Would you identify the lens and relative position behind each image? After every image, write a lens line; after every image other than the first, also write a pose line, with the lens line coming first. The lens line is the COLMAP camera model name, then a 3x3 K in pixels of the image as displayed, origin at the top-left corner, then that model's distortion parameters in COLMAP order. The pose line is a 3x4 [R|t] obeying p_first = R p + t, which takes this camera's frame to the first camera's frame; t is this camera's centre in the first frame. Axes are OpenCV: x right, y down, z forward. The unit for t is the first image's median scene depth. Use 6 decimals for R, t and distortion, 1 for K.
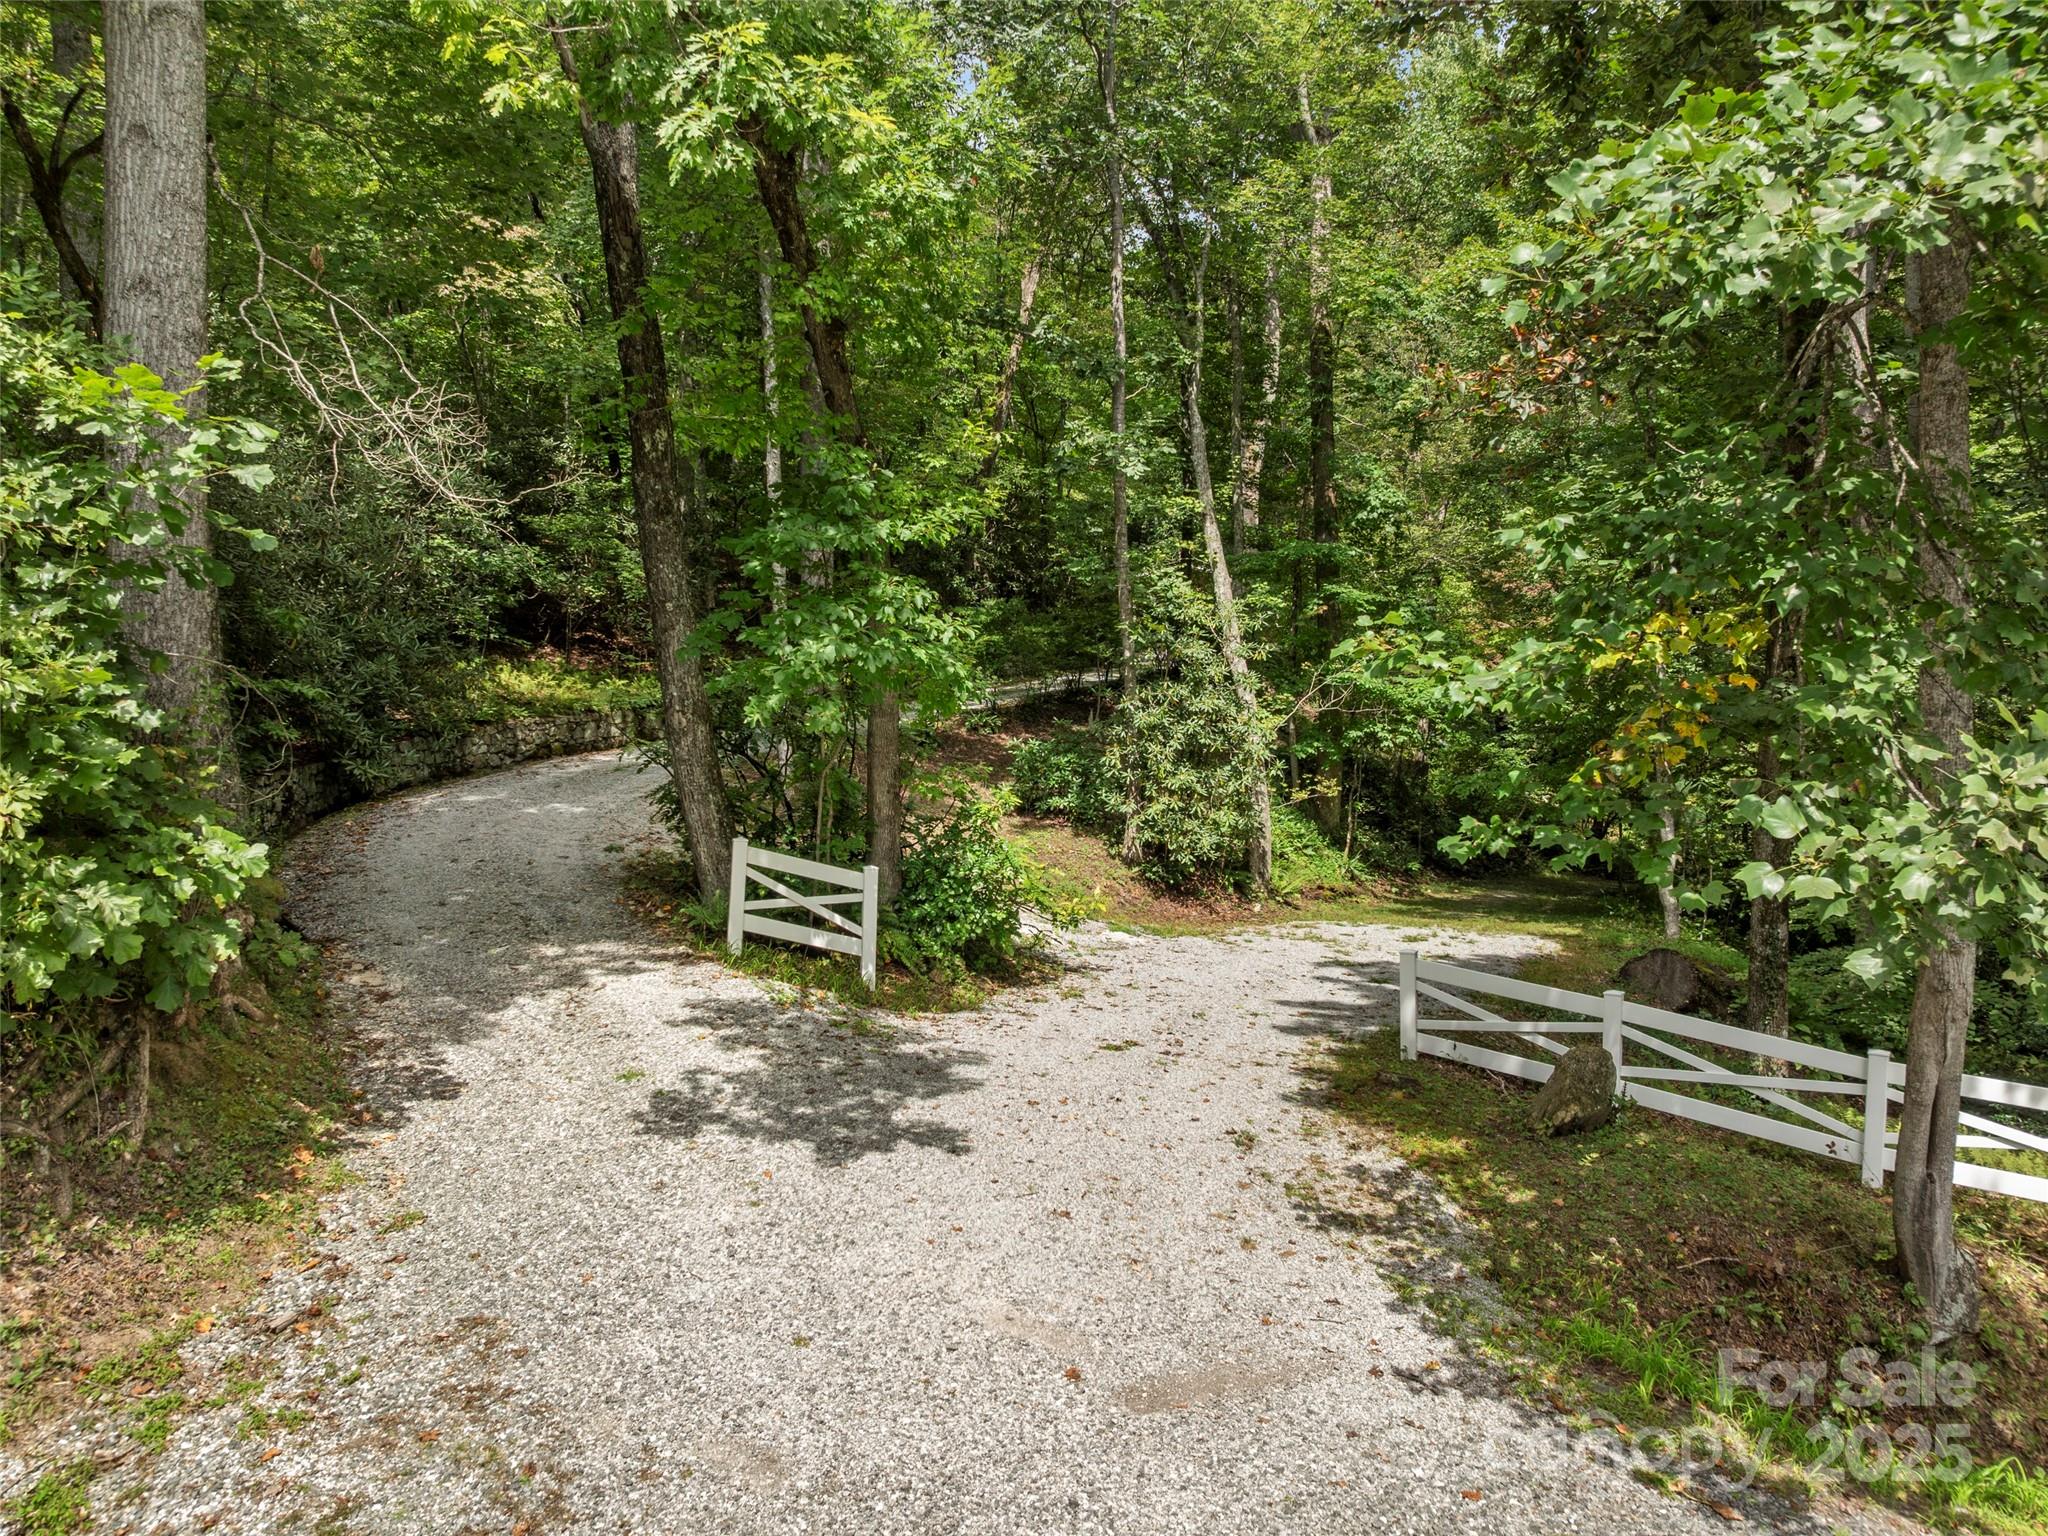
lens RADIAL K [[1440.9, 0, 1024.0], [0, 1440.9, 768.0], [0, 0, 1]] dist [-0.040347, -0.001060]
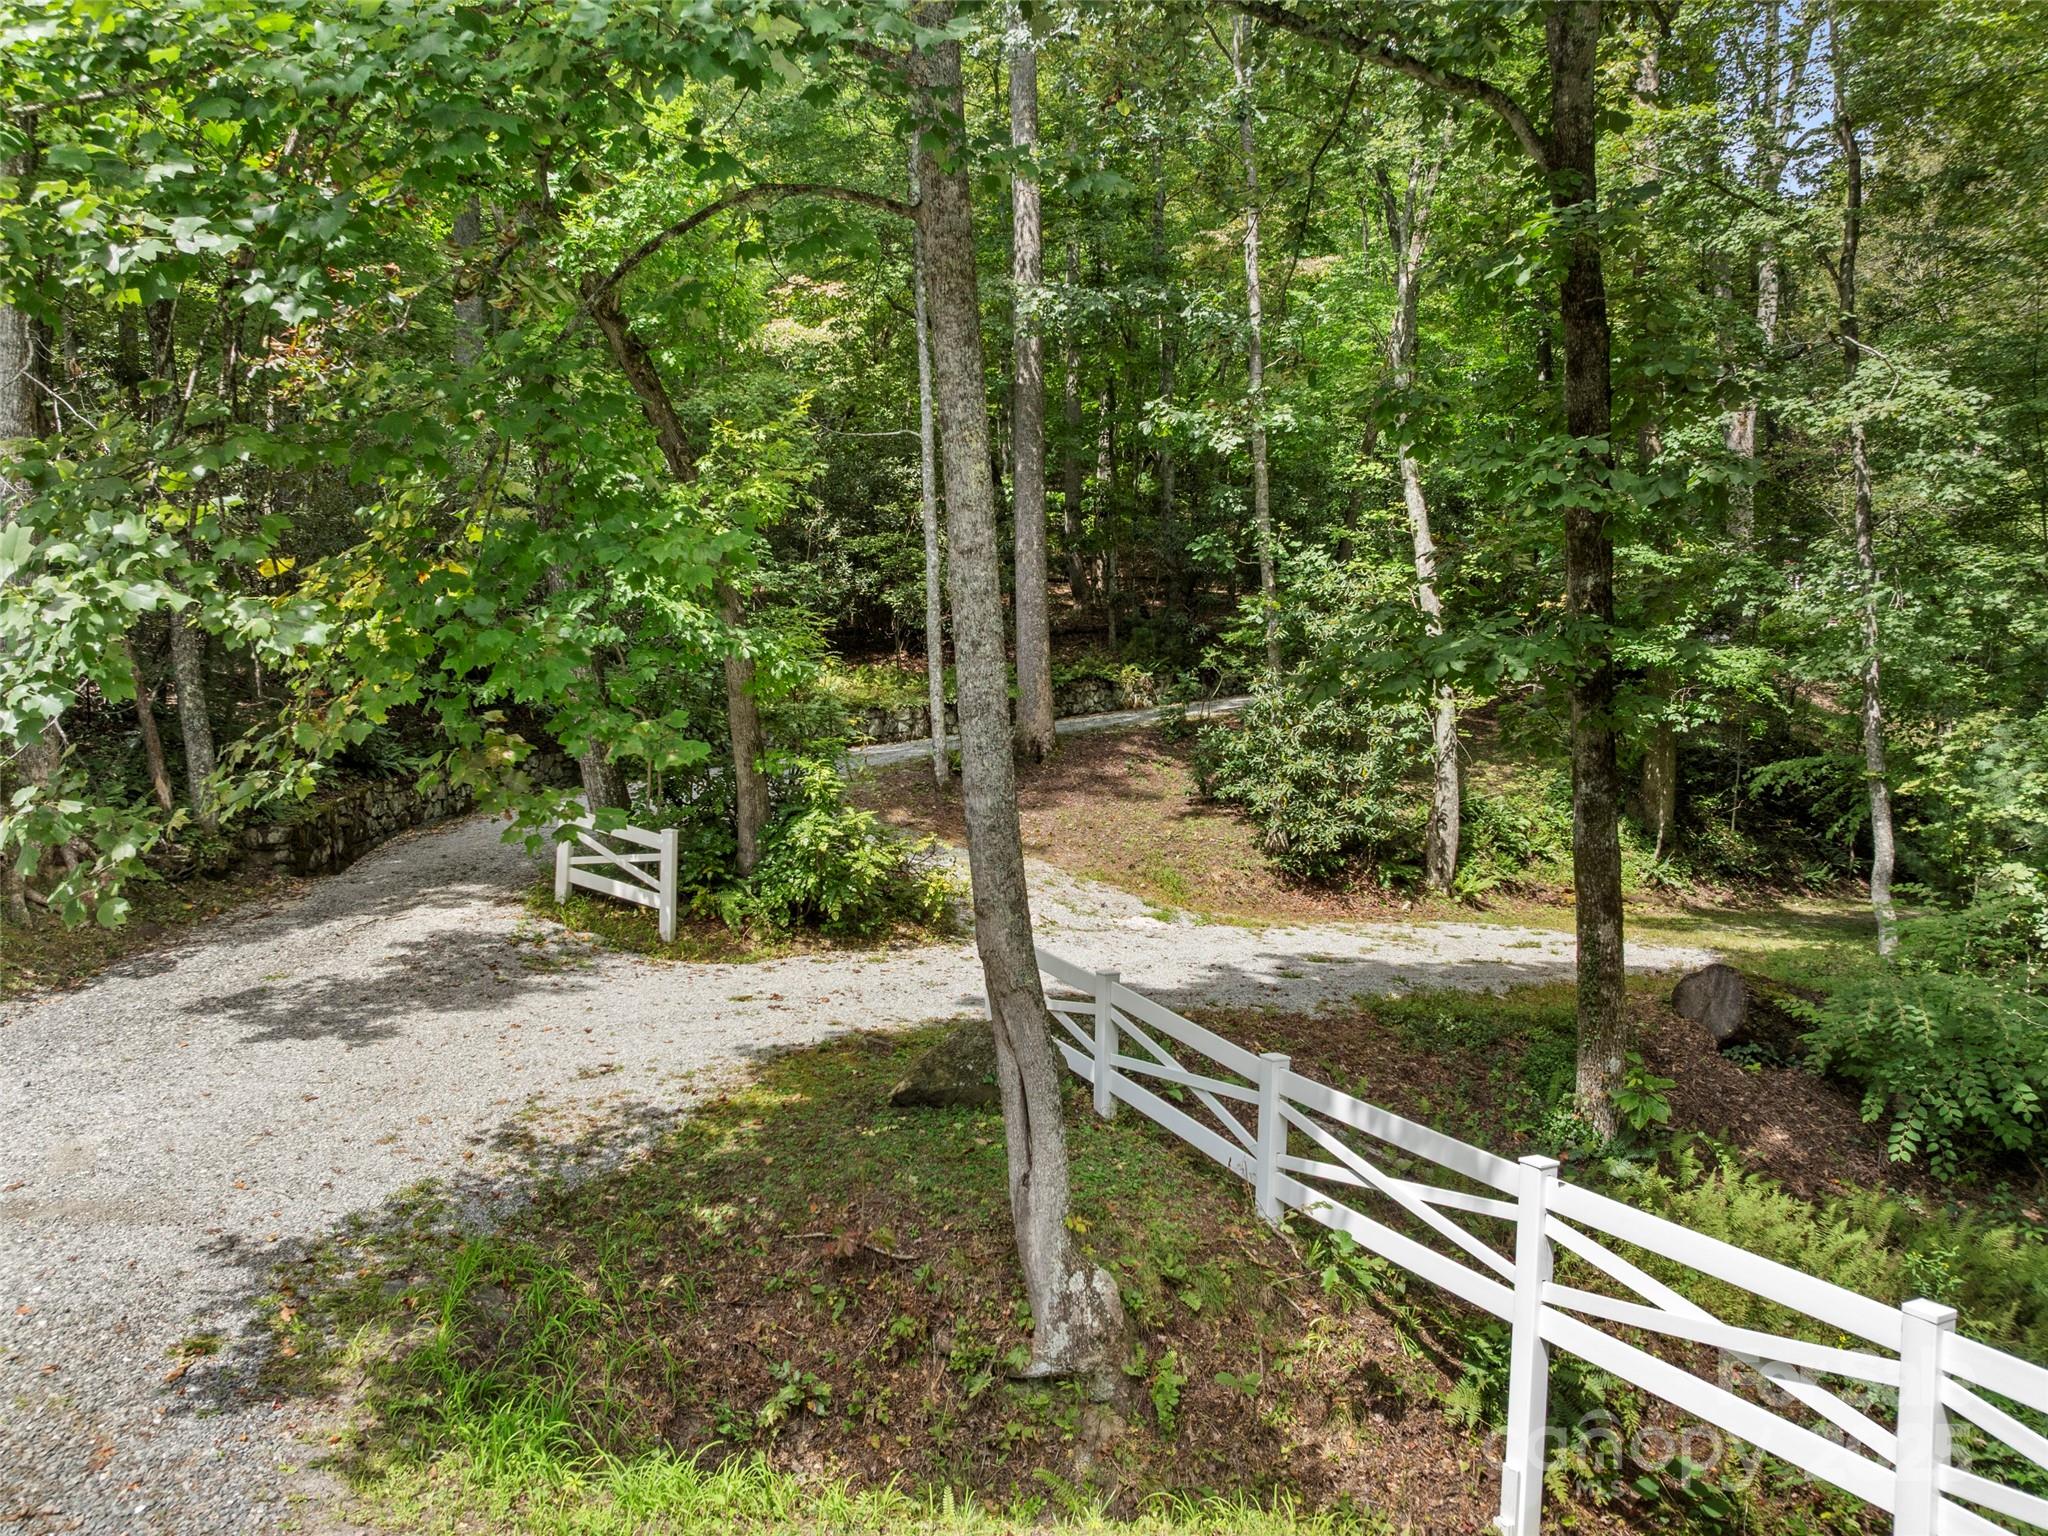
lens RADIAL K [[1440.9, 0, 1024.0], [0, 1440.9, 768.0], [0, 0, 1]] dist [-0.040347, -0.001060]
pose [[0.887223, -0.001622, -0.461338, 0.654580], [-0.000875, 0.999986, -0.005199, 0.025967], [0.461341, 0.005016, 0.887209, 0.134941]]
